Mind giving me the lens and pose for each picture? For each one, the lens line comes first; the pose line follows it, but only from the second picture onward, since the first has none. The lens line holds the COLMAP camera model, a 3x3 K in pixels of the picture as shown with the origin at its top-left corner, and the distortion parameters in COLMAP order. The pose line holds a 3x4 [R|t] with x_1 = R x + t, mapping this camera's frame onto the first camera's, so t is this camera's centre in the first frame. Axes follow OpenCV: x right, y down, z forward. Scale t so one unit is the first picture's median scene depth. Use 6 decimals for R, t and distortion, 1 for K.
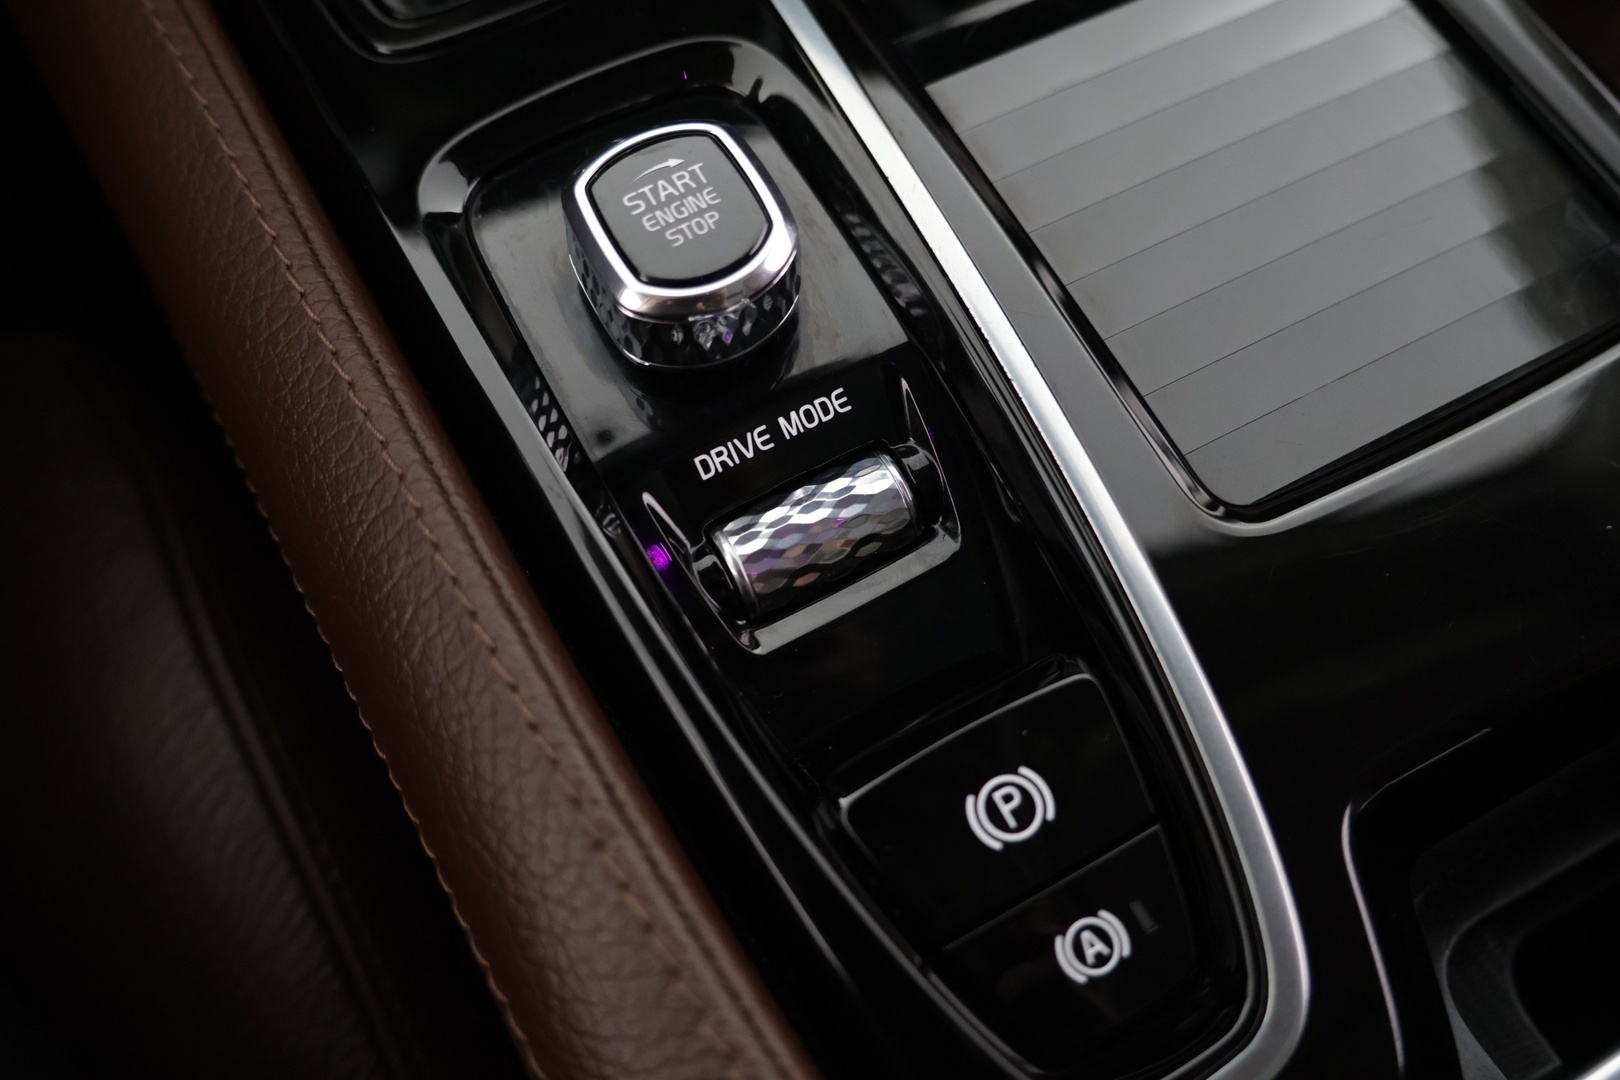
lens RADIAL K [[1367.8, 0, 811.8], [0, 1367.8, 542.8], [0, 0, 1]] dist [-0.040329, 0.041005]
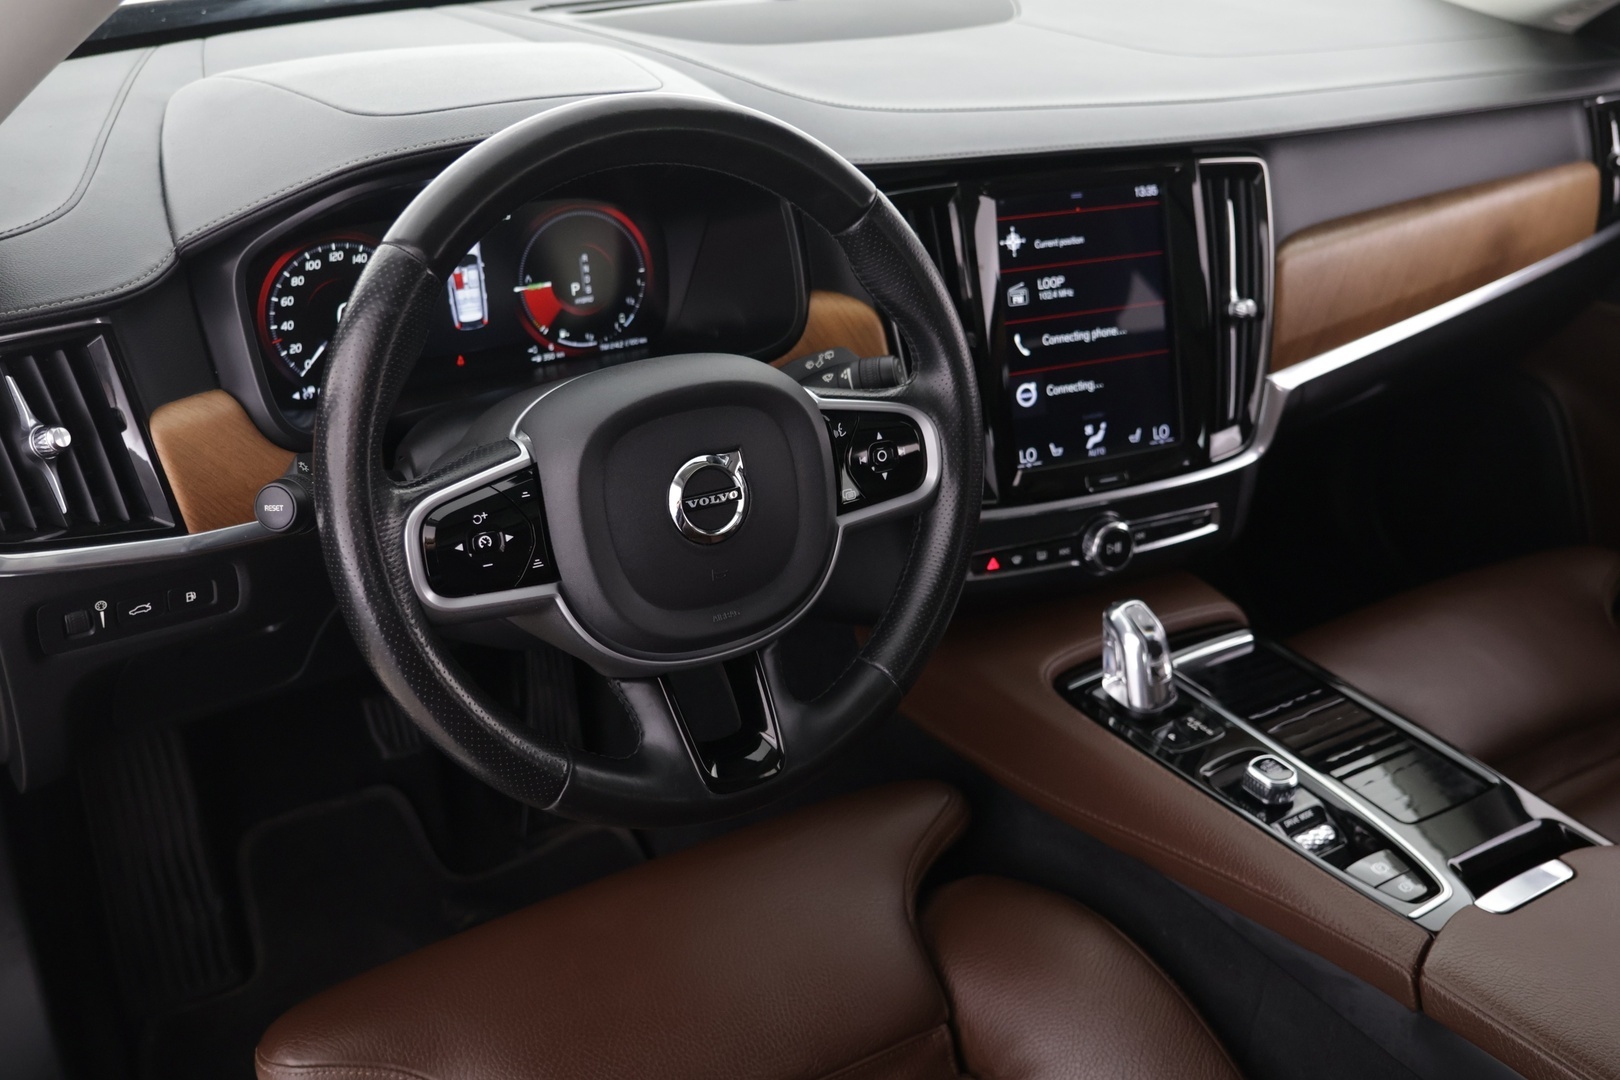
lens RADIAL K [[1621.1, 0, 809.4], [0, 1621.1, 525.2], [0, 0, 1]] dist [-0.014082, 0.000000]
pose [[0.997453, -0.017755, 0.069086, -2.061625], [0.057787, 0.768939, -0.636706, 2.570134], [-0.041818, 0.639076, 0.768006, -3.756644]]
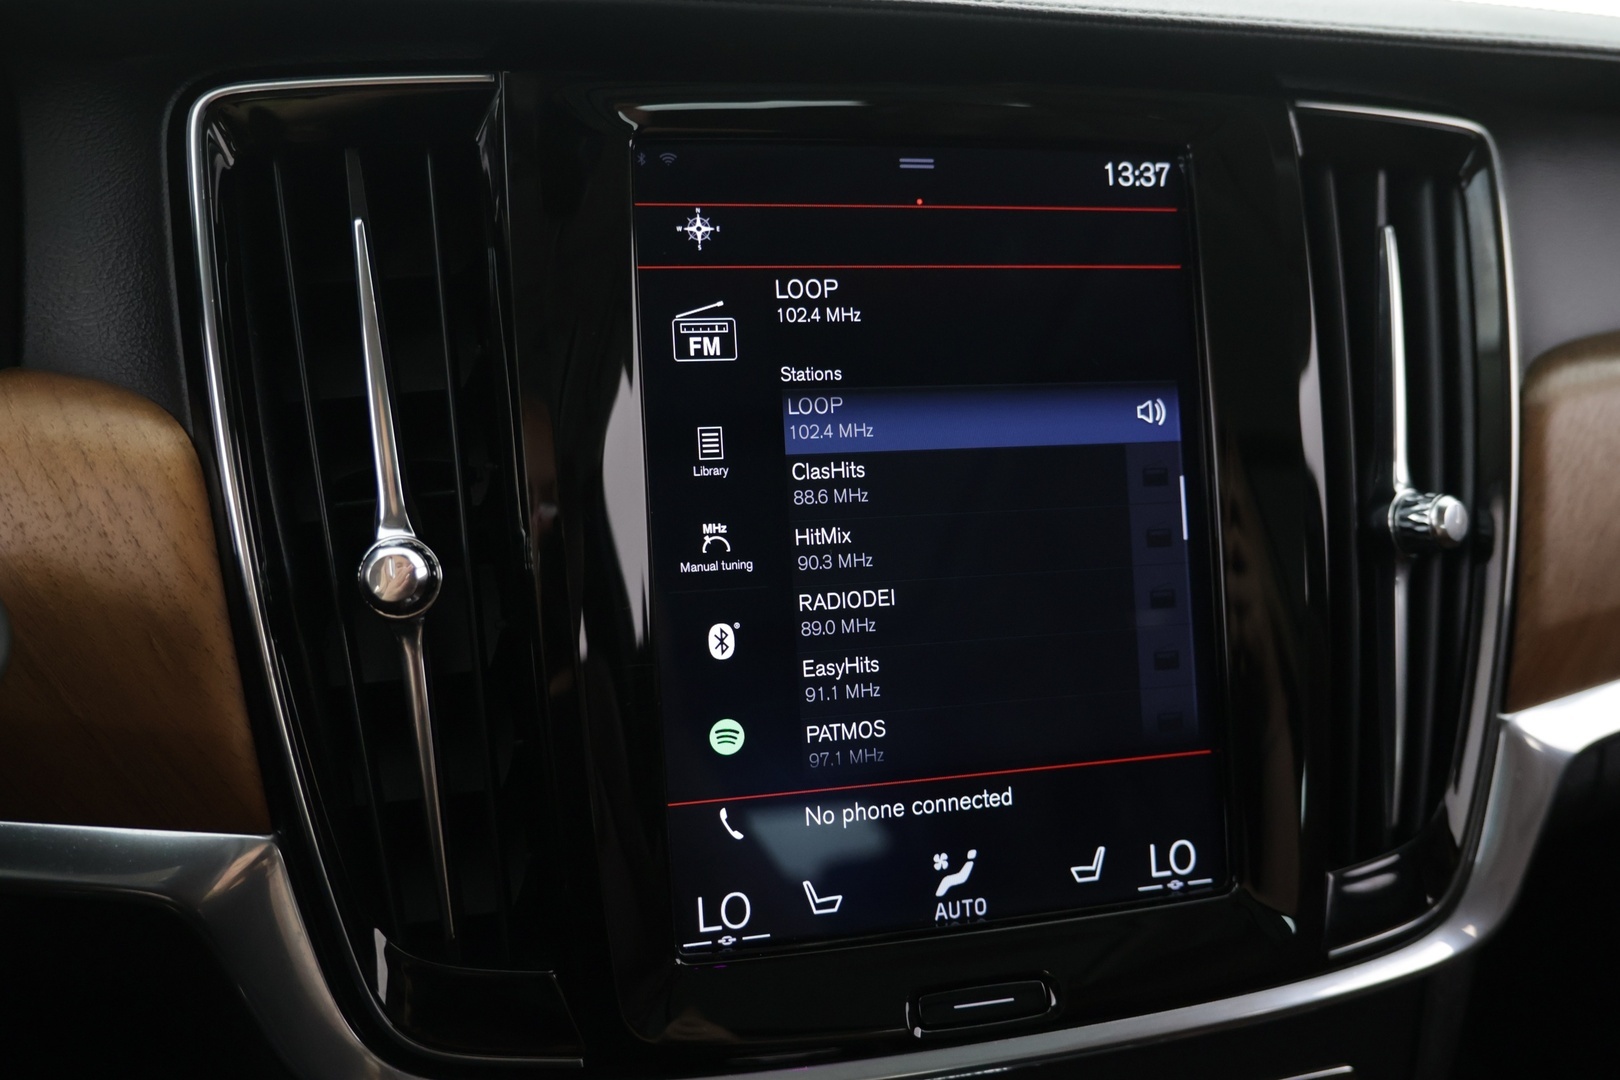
lens RADIAL K [[1367.8, 0, 811.9], [0, 1367.8, 534.2], [0, 0, 1]] dist [-0.040329, 0.041005]
pose [[0.991668, 0.041454, -0.121969, -0.480987], [-0.119781, 0.645155, -0.754604, -0.585021], [0.047408, 0.762926, 0.644745, -0.638728]]
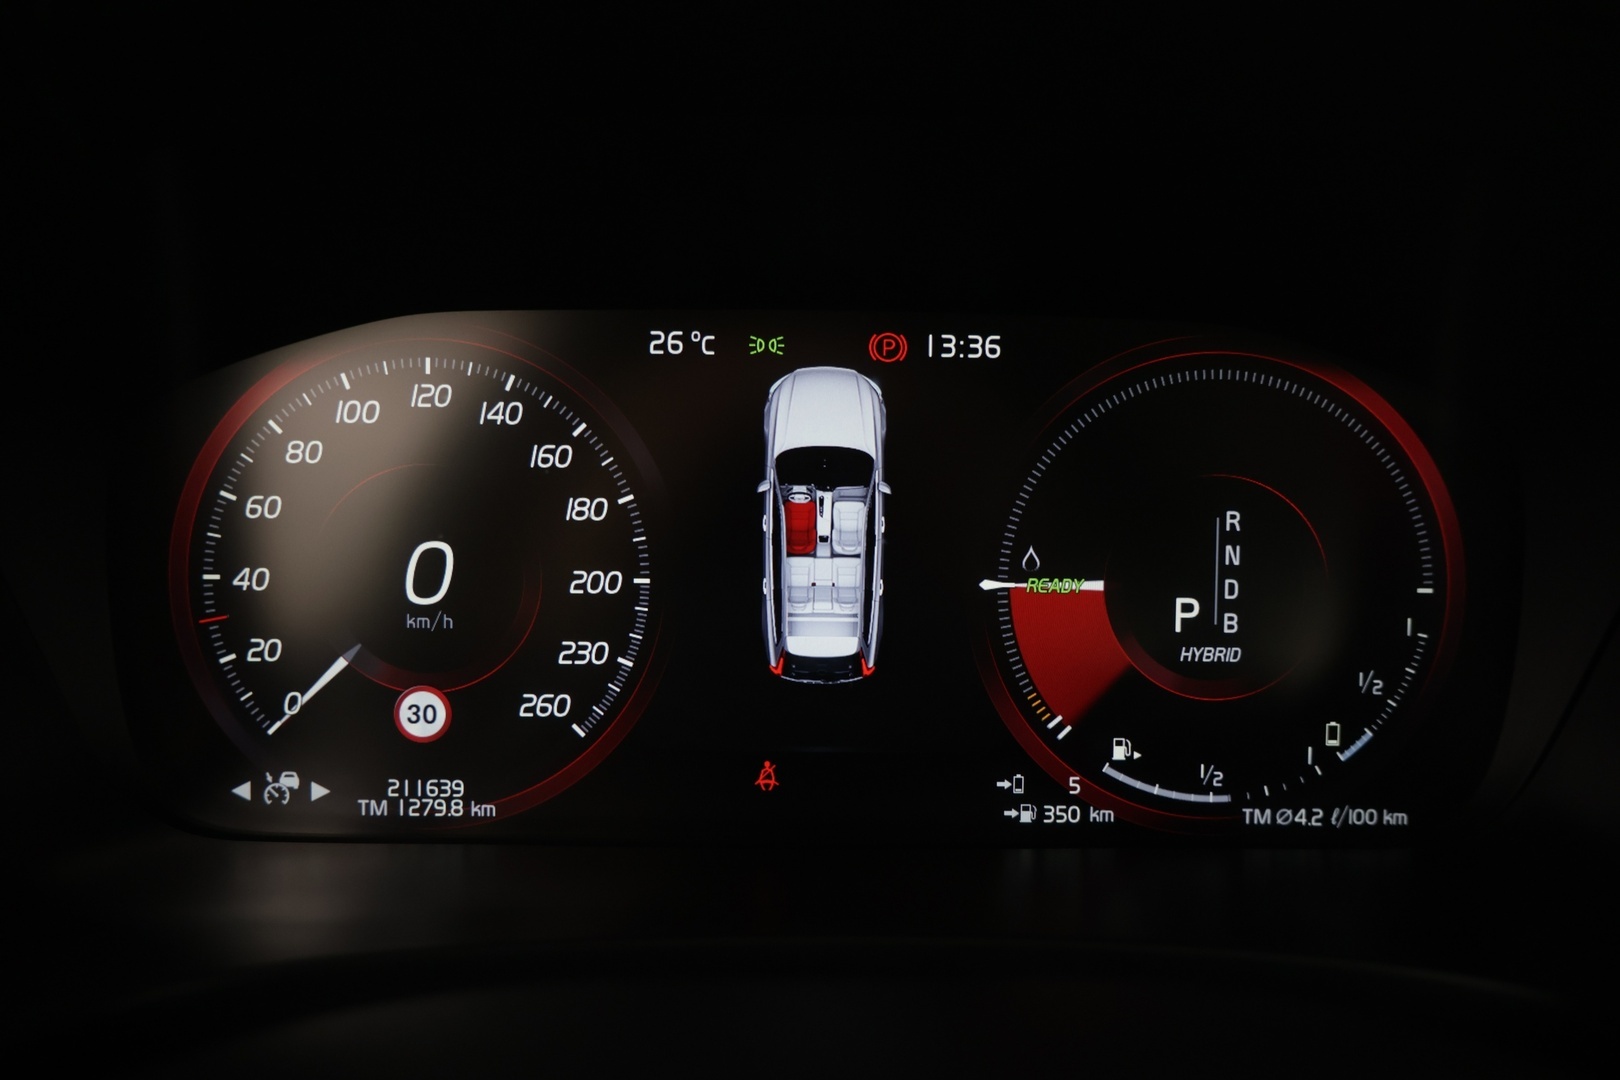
lens RADIAL K [[1367.8, 0, 808.3], [0, 1367.8, 544.5], [0, 0, 1]] dist [-0.040329, 0.041005]
pose [[0.888705, 0.108563, -0.445440, -2.195937], [-0.420753, 0.579061, -0.698323, -0.806548], [0.182125, 0.808024, 0.560293, -0.634463]]
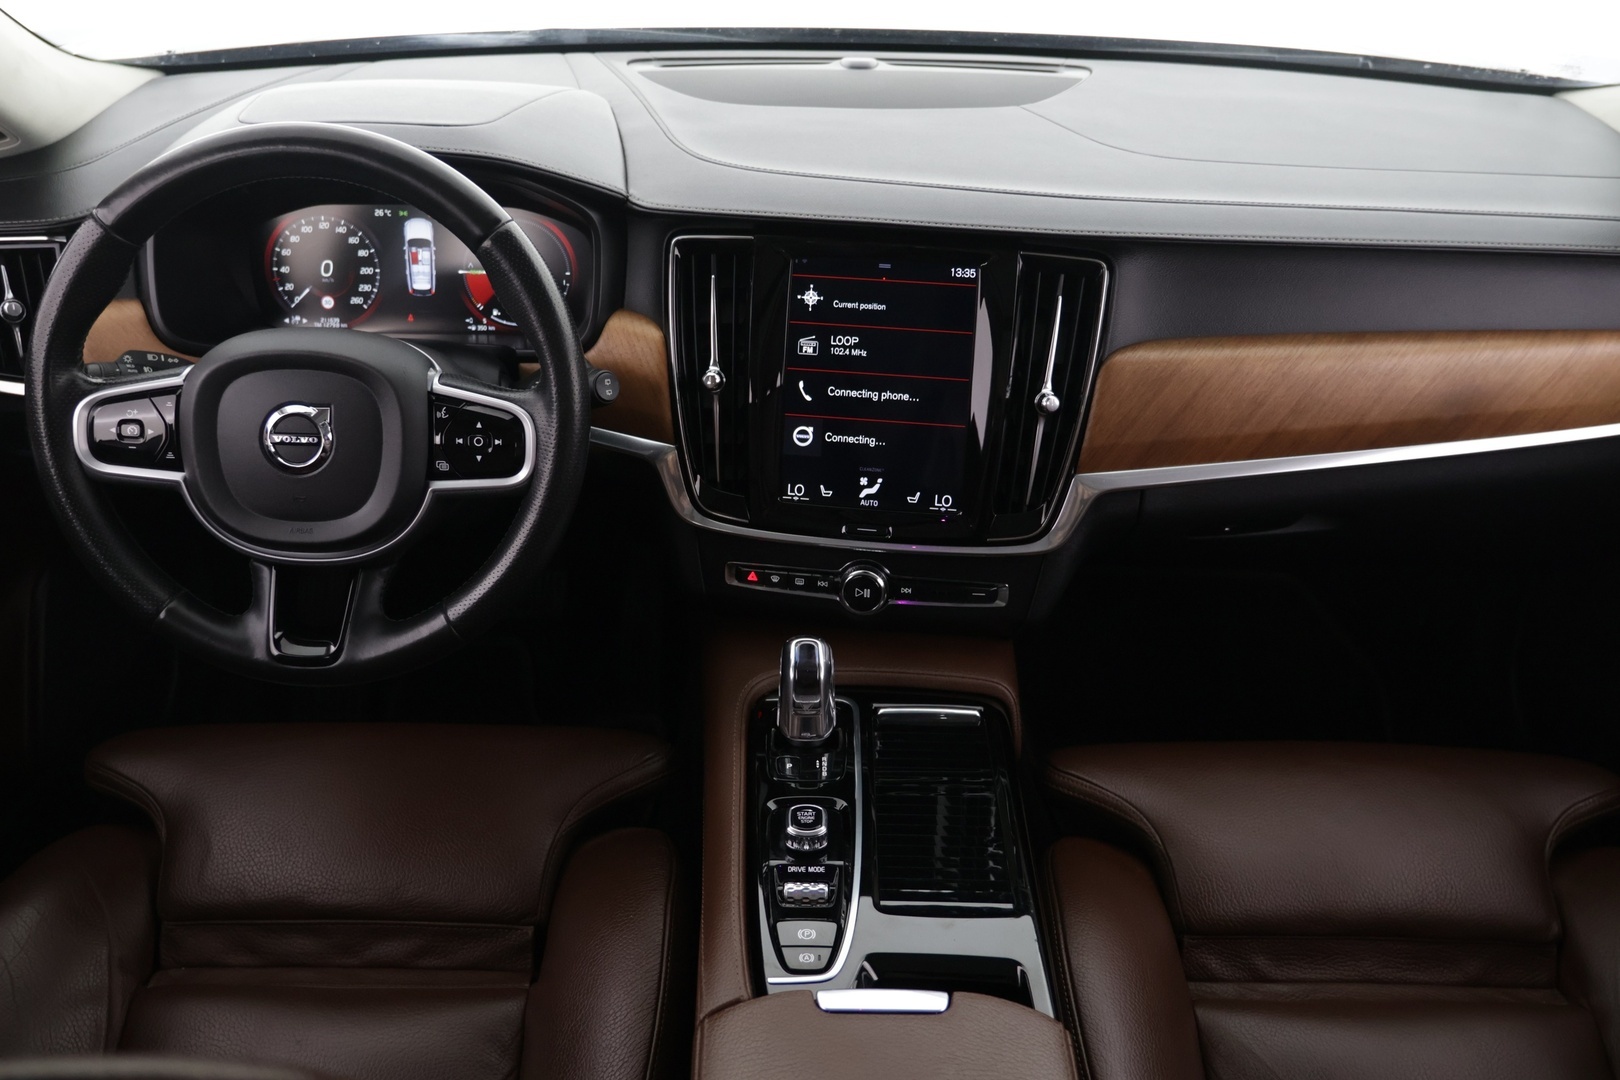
lens RADIAL K [[1367.8, 0, 806.0], [0, 1367.8, 526.1], [0, 0, 1]] dist [-0.040329, 0.041005]
pose [[0.875905, 0.226947, -0.425776, 1.788742], [-0.442660, 0.729062, -0.522034, 1.588401], [0.191943, 0.645727, 0.739050, -3.388834]]
